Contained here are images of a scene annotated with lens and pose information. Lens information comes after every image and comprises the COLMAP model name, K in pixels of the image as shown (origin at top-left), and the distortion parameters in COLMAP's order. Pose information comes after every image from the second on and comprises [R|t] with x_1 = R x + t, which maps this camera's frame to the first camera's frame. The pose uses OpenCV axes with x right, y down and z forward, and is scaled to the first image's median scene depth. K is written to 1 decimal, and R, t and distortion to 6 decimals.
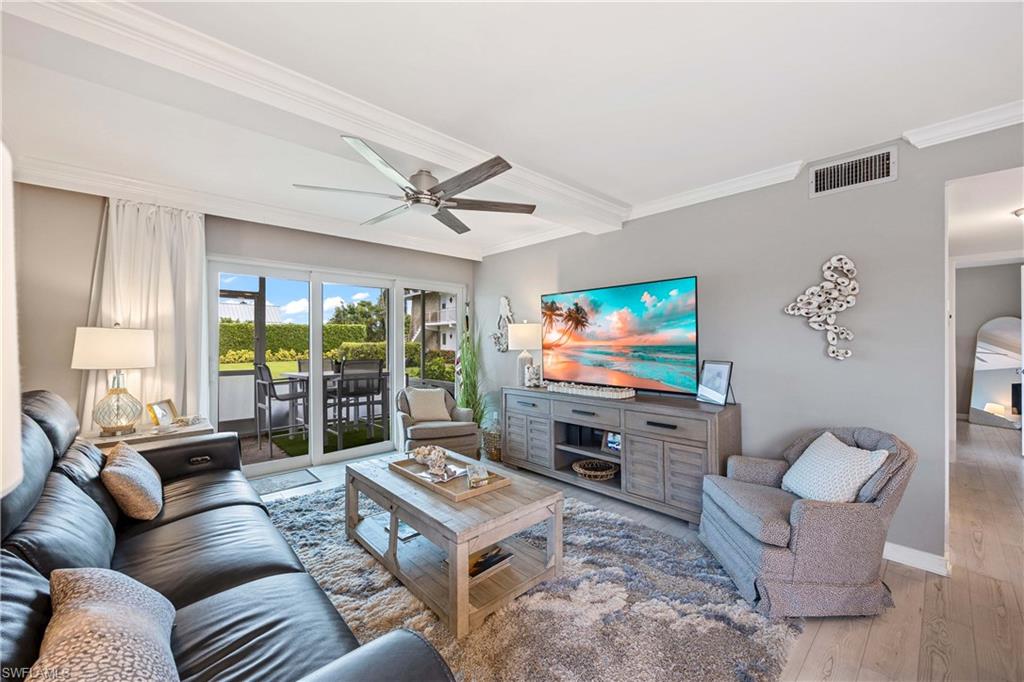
lens RADIAL K [[400.8, 0, 513.2], [0, 400.8, 345.4], [0, 0, 1]] dist [-0.000744, -0.000108]
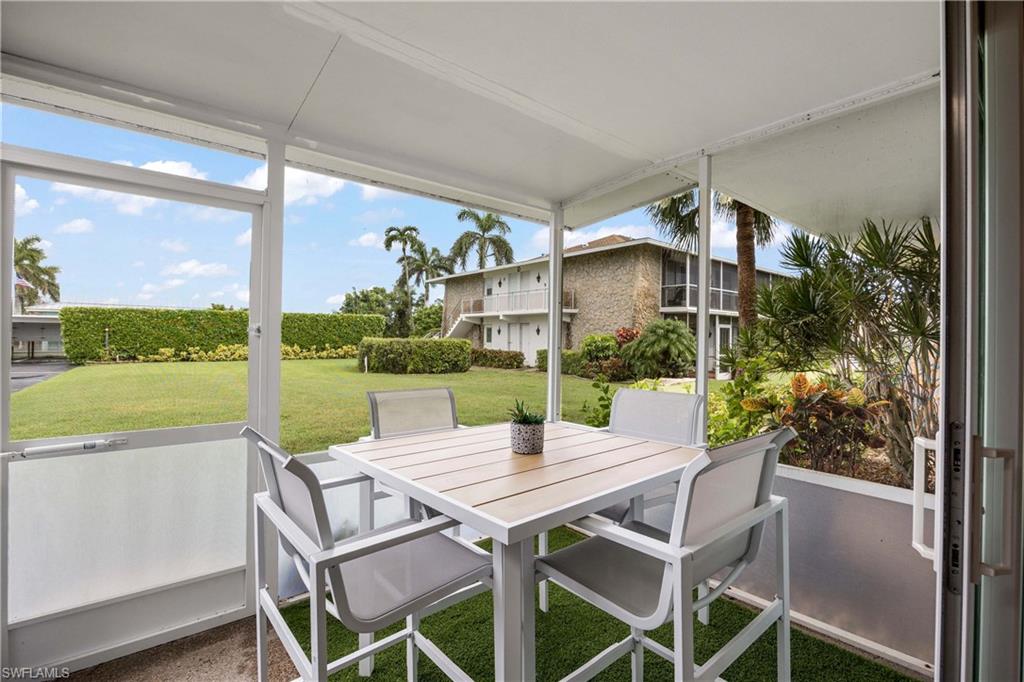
lens RADIAL K [[461.3, 0, 512.0], [0, 461.3, 341.0], [0, 0, 1]] dist [-0.021593, -0.000014]
pose [[0.998368, 0.017759, -0.054275, -0.930400], [-0.017968, 0.999833, -0.003363, -0.026184], [0.054206, 0.004333, 0.998520, 1.441479]]
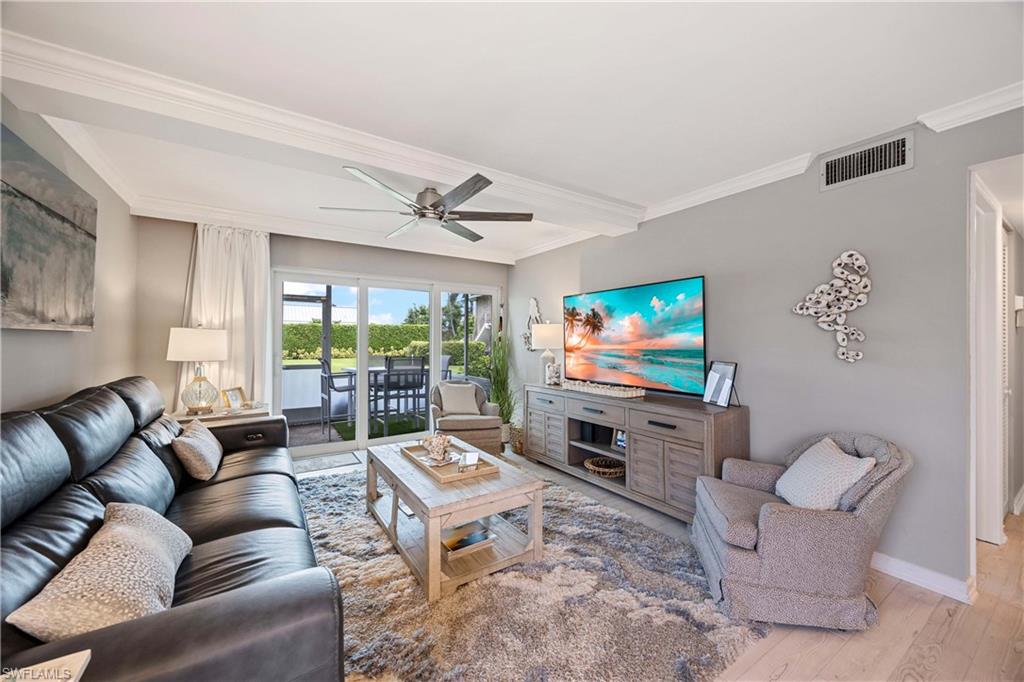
lens RADIAL K [[394.4, 0, 510.8], [0, 394.4, 343.7], [0, 0, 1]] dist [-0.000041, -0.000050]
pose [[0.985362, 0.006535, -0.170350, 0.178521], [-0.007096, 0.999971, -0.002683, 0.000587], [0.170327, 0.003852, 0.985380, -0.044764]]
